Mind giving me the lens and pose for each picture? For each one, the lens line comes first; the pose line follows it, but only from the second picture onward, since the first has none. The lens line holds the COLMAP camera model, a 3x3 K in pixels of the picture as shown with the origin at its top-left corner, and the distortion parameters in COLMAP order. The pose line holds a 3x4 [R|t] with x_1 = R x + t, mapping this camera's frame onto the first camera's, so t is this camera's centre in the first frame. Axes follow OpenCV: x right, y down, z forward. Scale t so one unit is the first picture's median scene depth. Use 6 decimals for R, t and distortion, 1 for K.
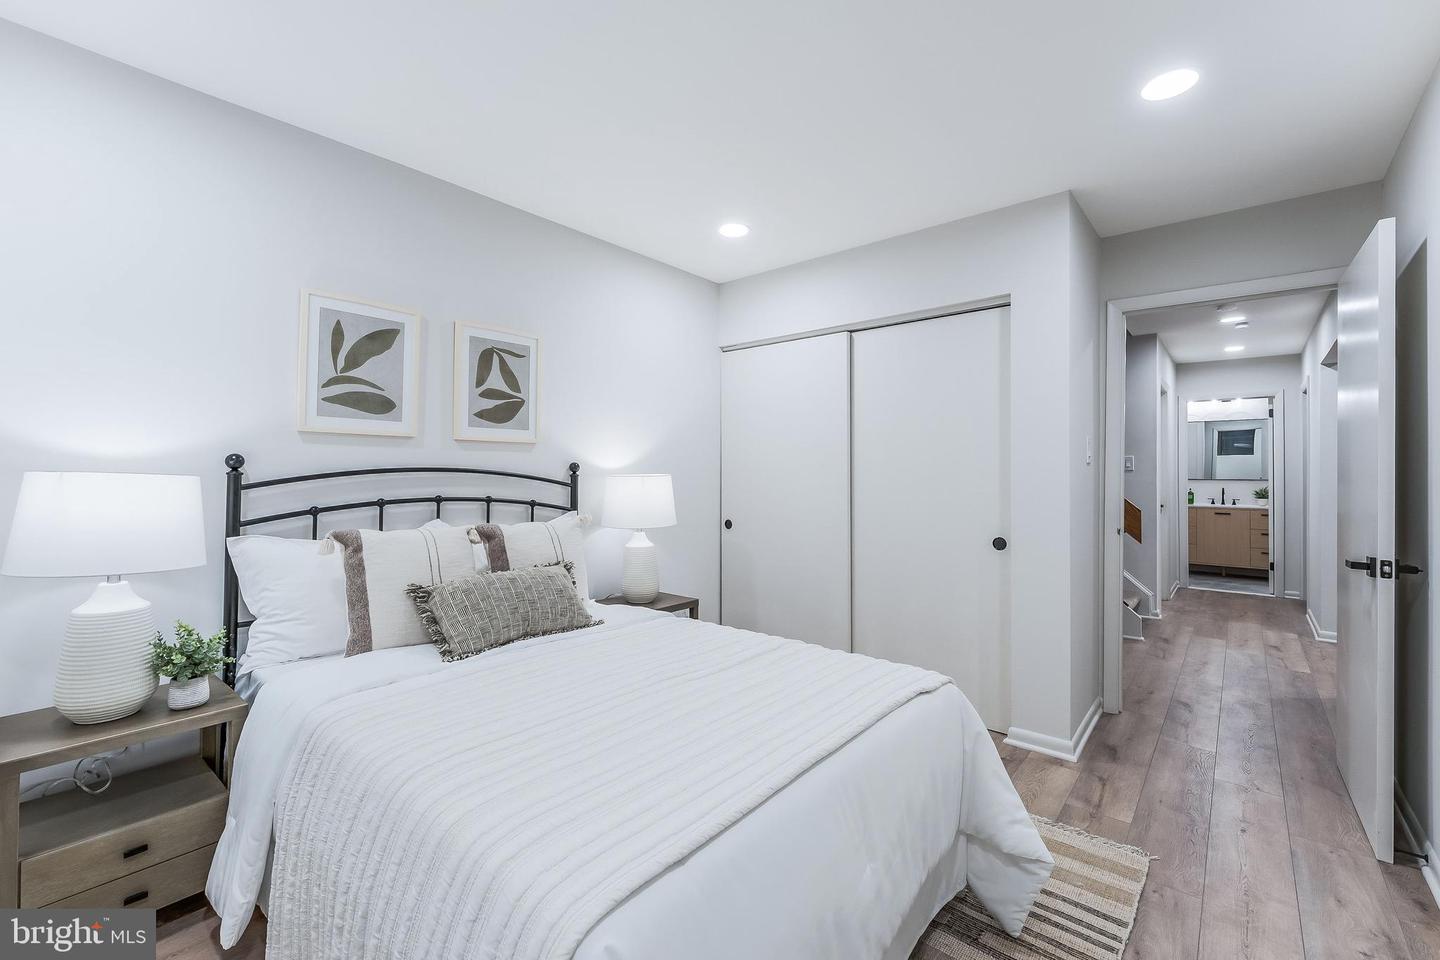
lens RADIAL K [[584.1, 0, 735.4], [0, 584.1, 467.1], [0, 0, 1]] dist [0.001505, -0.000896]
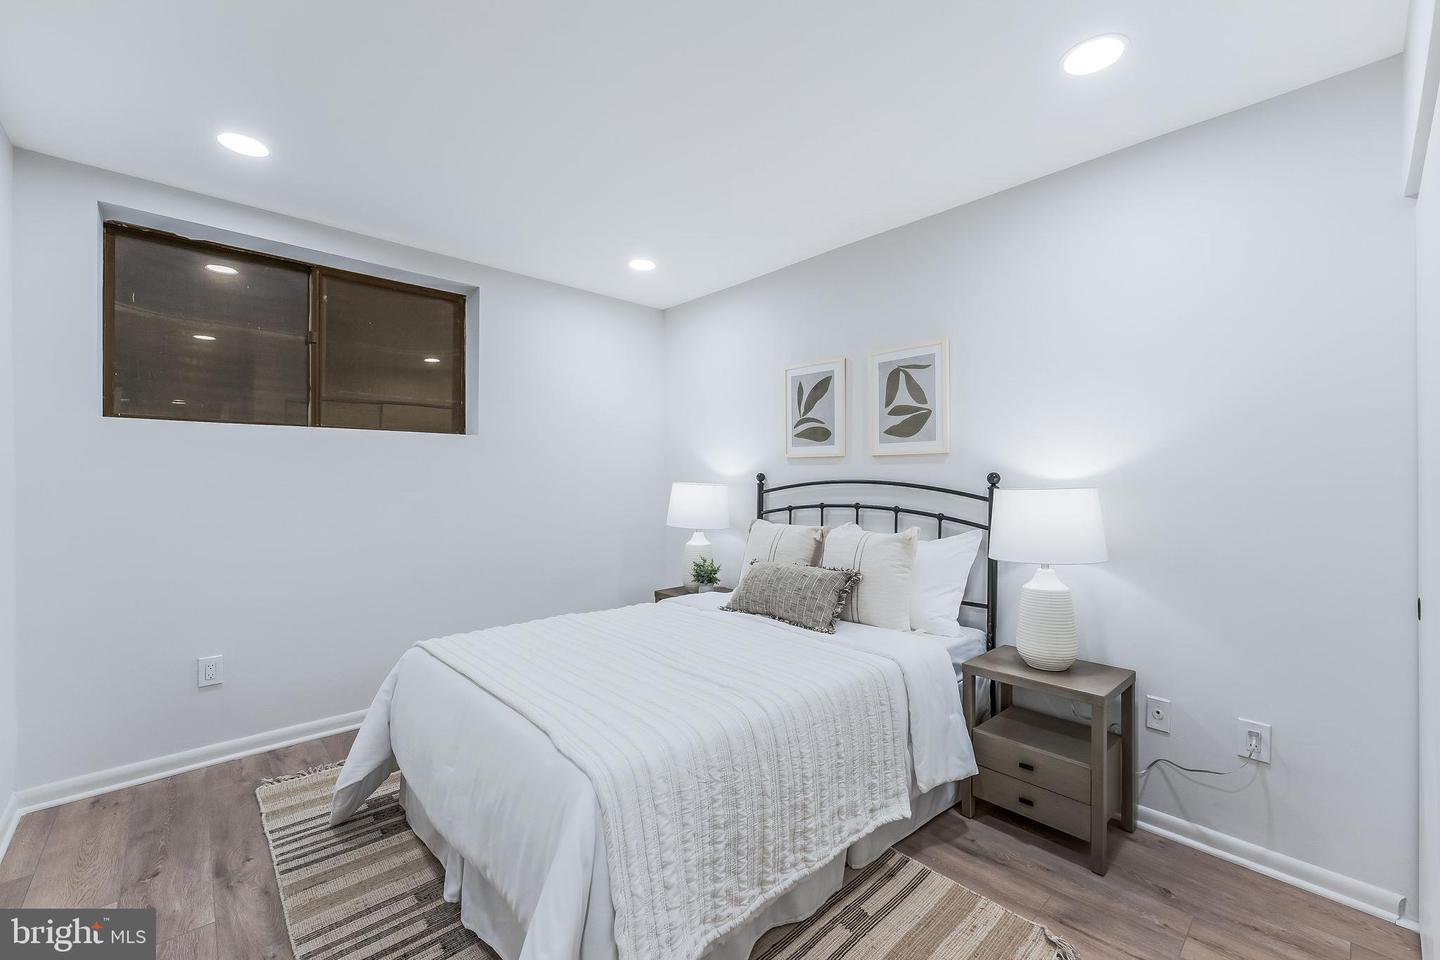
lens RADIAL K [[584.1, 0, 728.3], [0, 584.1, 487.2], [0, 0, 1]] dist [0.001505, -0.000896]
pose [[-0.128742, 0.002137, -0.991676, 0.729481], [-0.001546, 0.999996, 0.002356, 0.013568], [0.991677, 0.001836, -0.128738, 0.889912]]
